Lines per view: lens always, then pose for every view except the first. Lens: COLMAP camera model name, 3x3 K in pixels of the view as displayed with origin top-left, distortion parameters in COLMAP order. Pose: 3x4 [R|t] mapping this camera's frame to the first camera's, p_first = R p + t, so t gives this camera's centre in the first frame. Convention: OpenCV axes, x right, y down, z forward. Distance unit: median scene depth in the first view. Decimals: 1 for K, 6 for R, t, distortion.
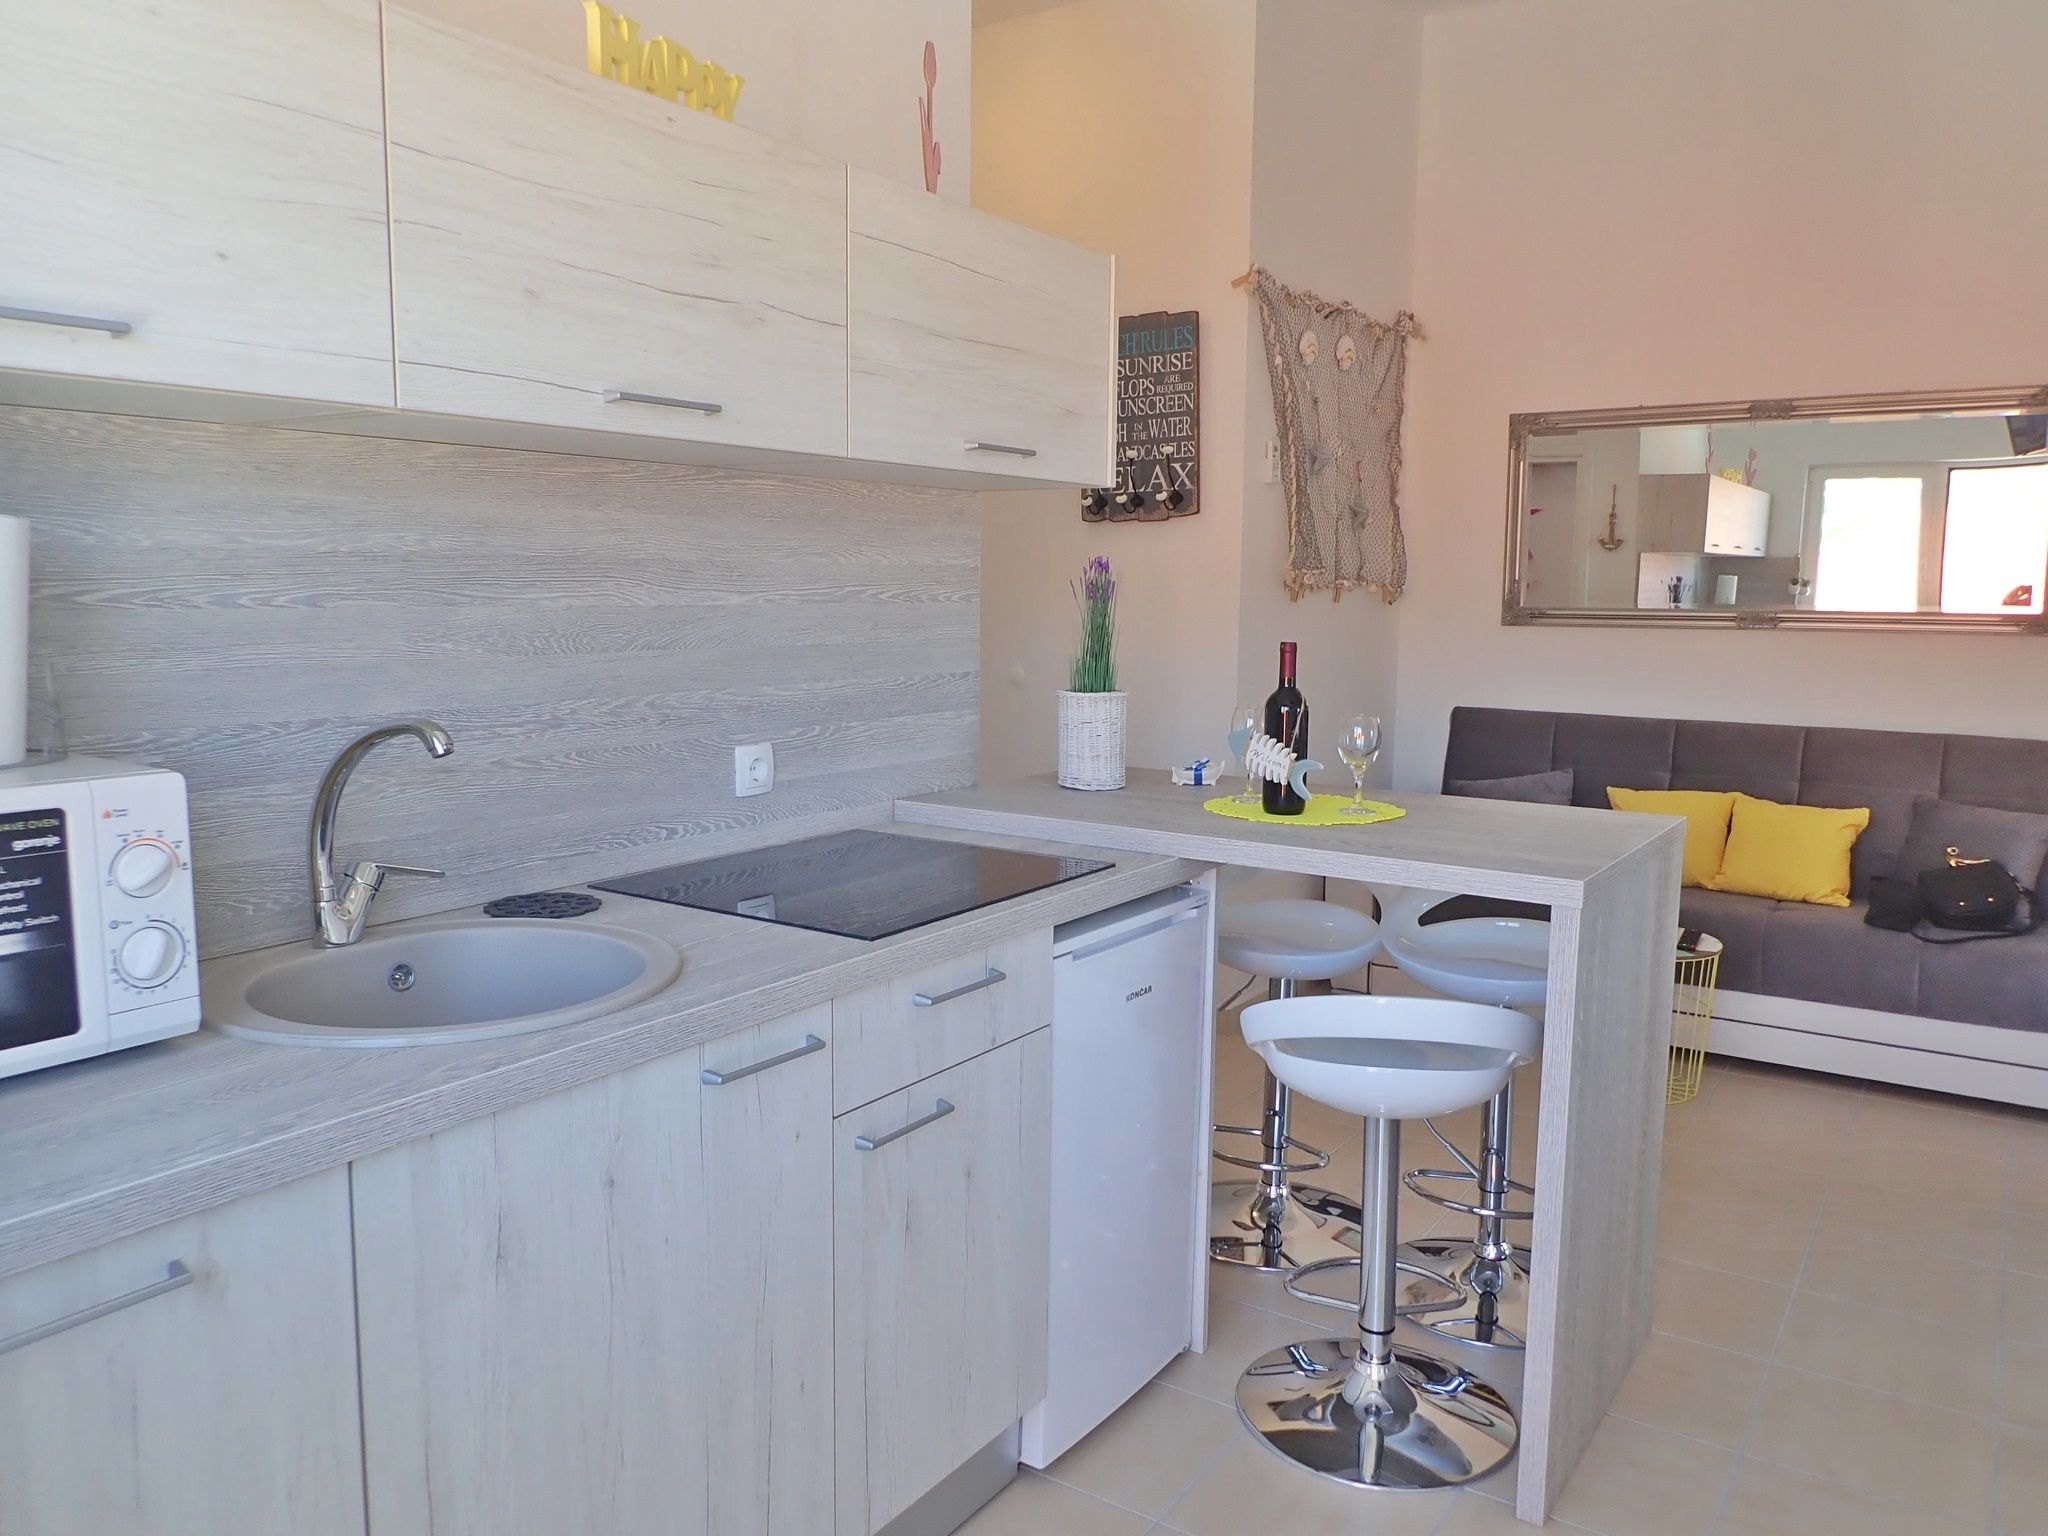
lens RADIAL K [[1506.6, 0, 1015.7], [0, 1506.6, 768.2], [0, 0, 1]] dist [0.002807, -0.009078]
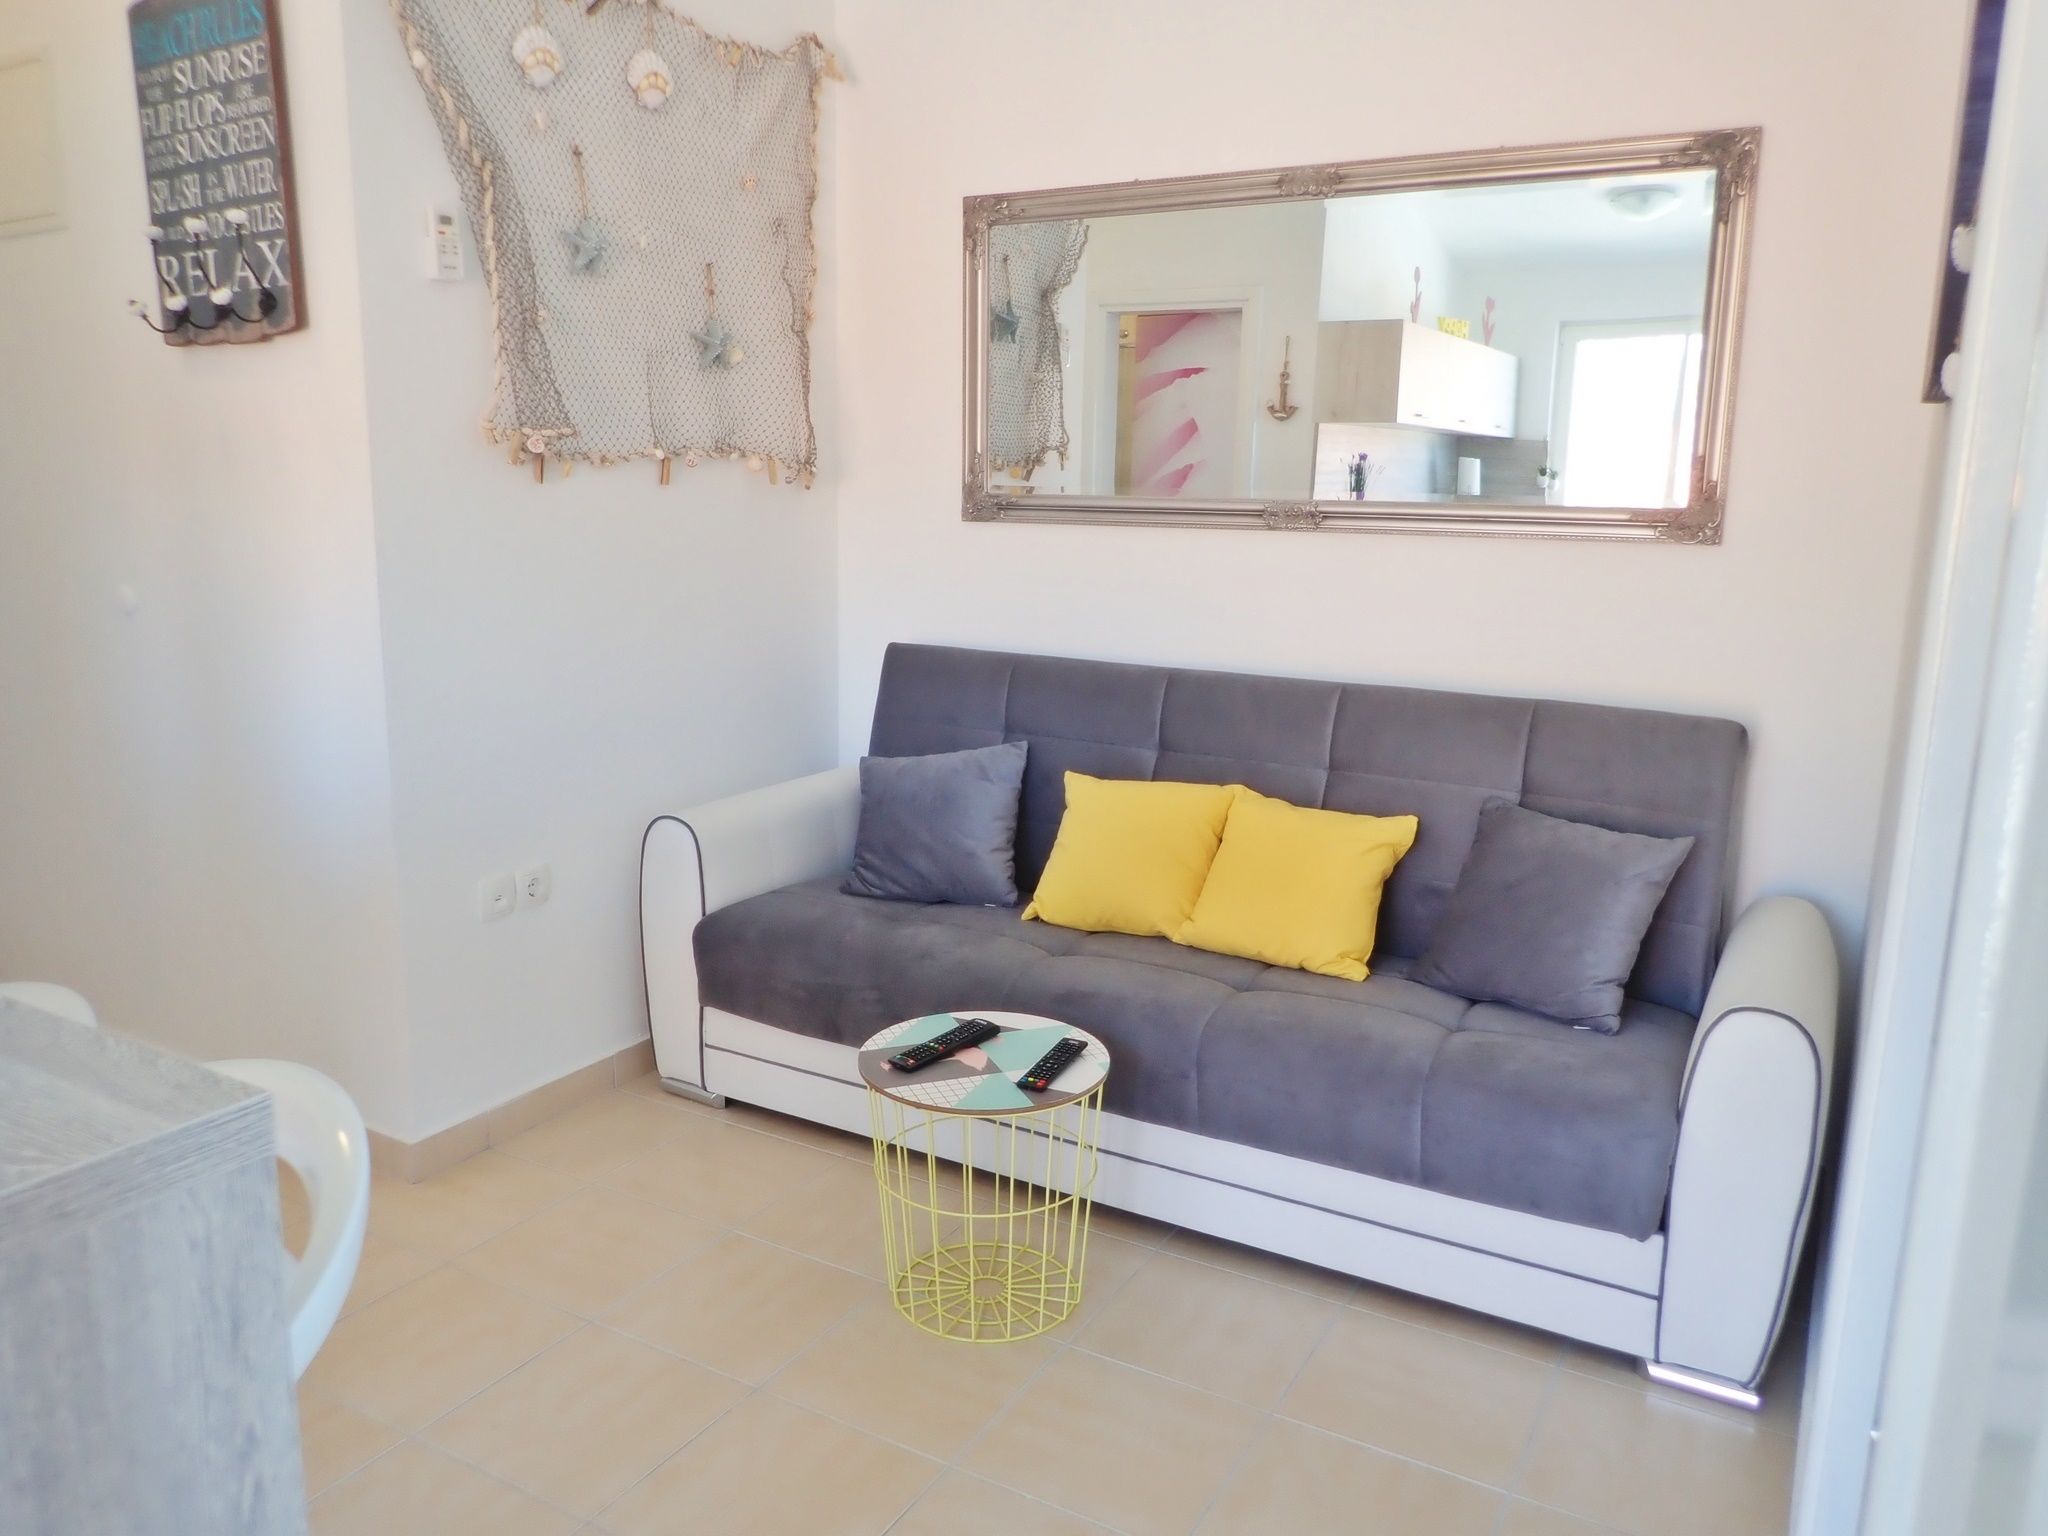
lens RADIAL K [[1506.6, 0, 1032.0], [0, 1506.6, 763.2], [0, 0, 1]] dist [0.002807, -0.009078]
pose [[0.997411, -0.007033, 0.071561, 0.337705], [0.001849, 0.997385, 0.072250, -0.039557], [-0.071882, -0.071931, 0.994816, 0.358651]]
